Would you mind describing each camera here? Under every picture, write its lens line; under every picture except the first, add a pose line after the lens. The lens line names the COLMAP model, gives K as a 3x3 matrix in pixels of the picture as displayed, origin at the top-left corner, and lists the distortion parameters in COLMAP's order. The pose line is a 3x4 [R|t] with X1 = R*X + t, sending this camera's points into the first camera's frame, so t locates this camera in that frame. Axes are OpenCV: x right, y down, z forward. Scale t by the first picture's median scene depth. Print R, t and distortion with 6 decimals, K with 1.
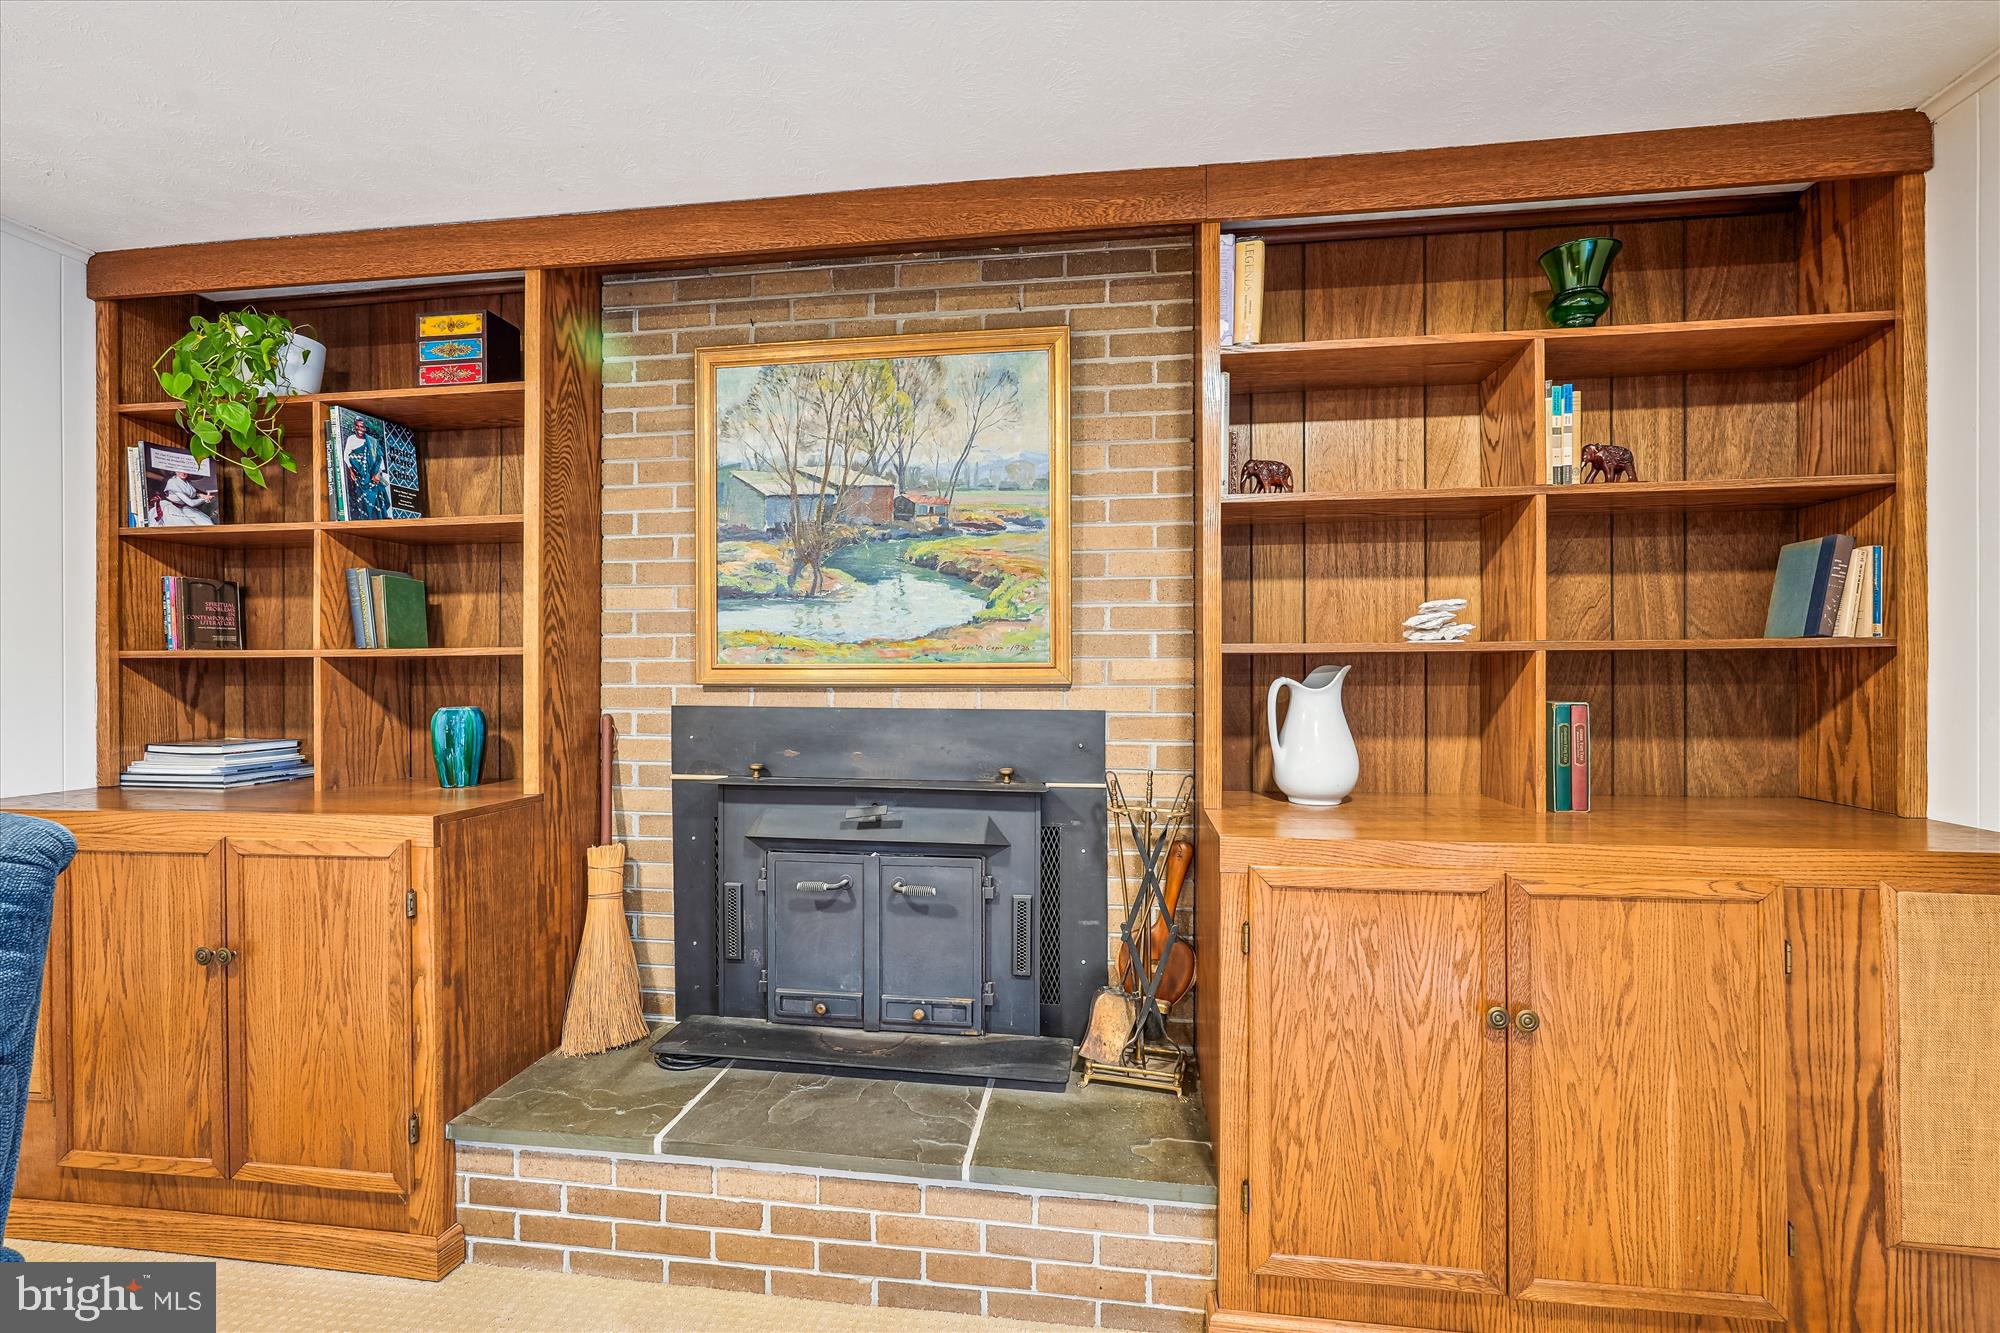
lens RADIAL K [[898.0, 0, 997.8], [0, 898.0, 658.4], [0, 0, 1]] dist [-0.010929, 0.004508]
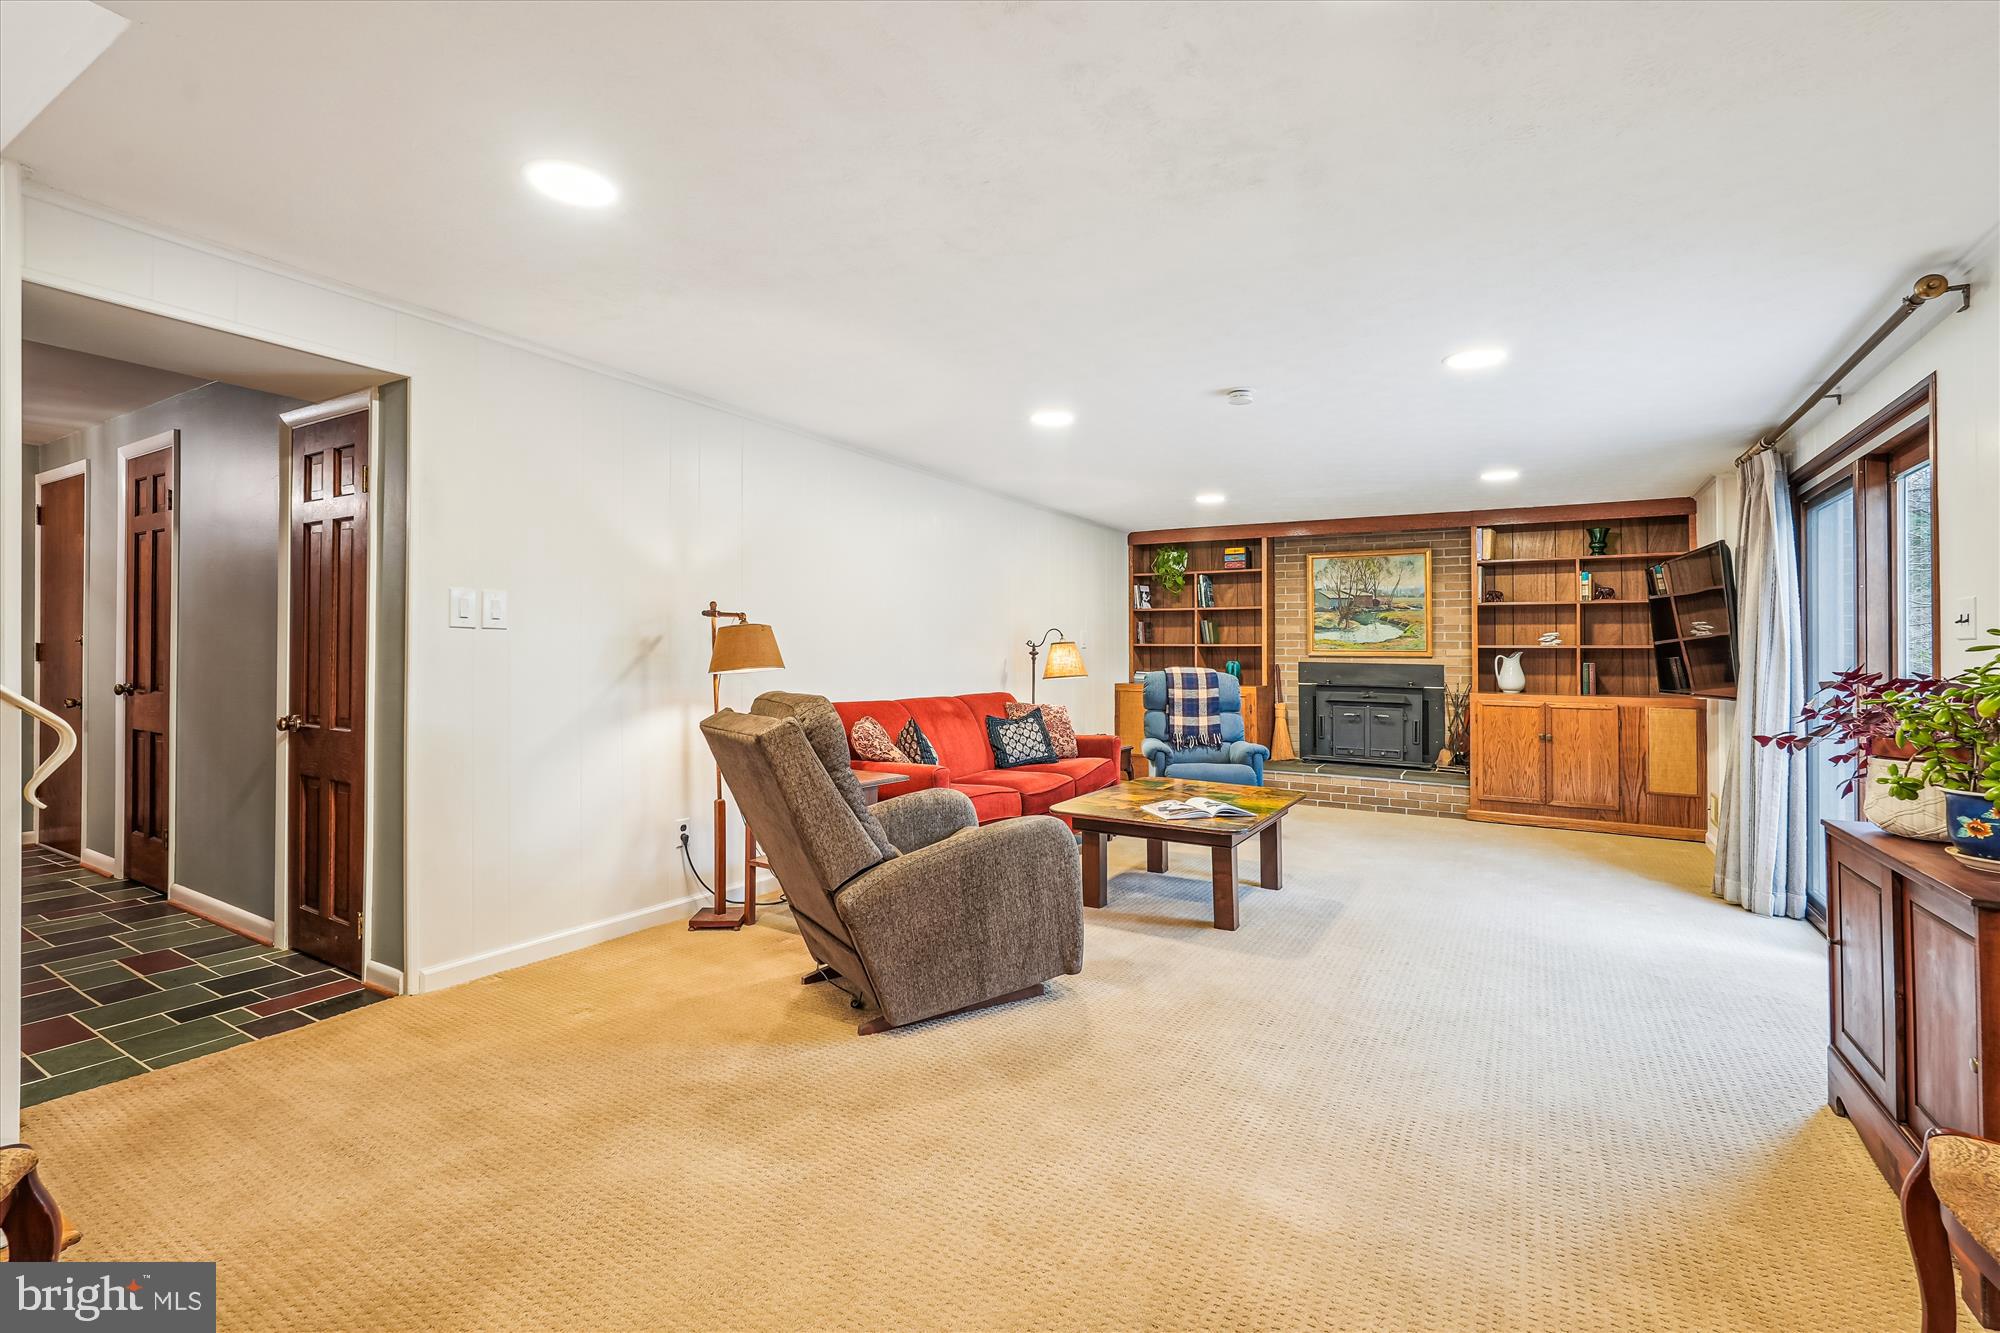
lens RADIAL K [[898.0, 0, 997.2], [0, 898.0, 619.9], [0, 0, 1]] dist [-0.010929, 0.004508]
pose [[0.918985, -0.003521, -0.394276, -0.088478], [-0.004256, 0.999813, -0.018848, -0.037013], [0.394269, 0.018999, 0.918799, -2.640342]]
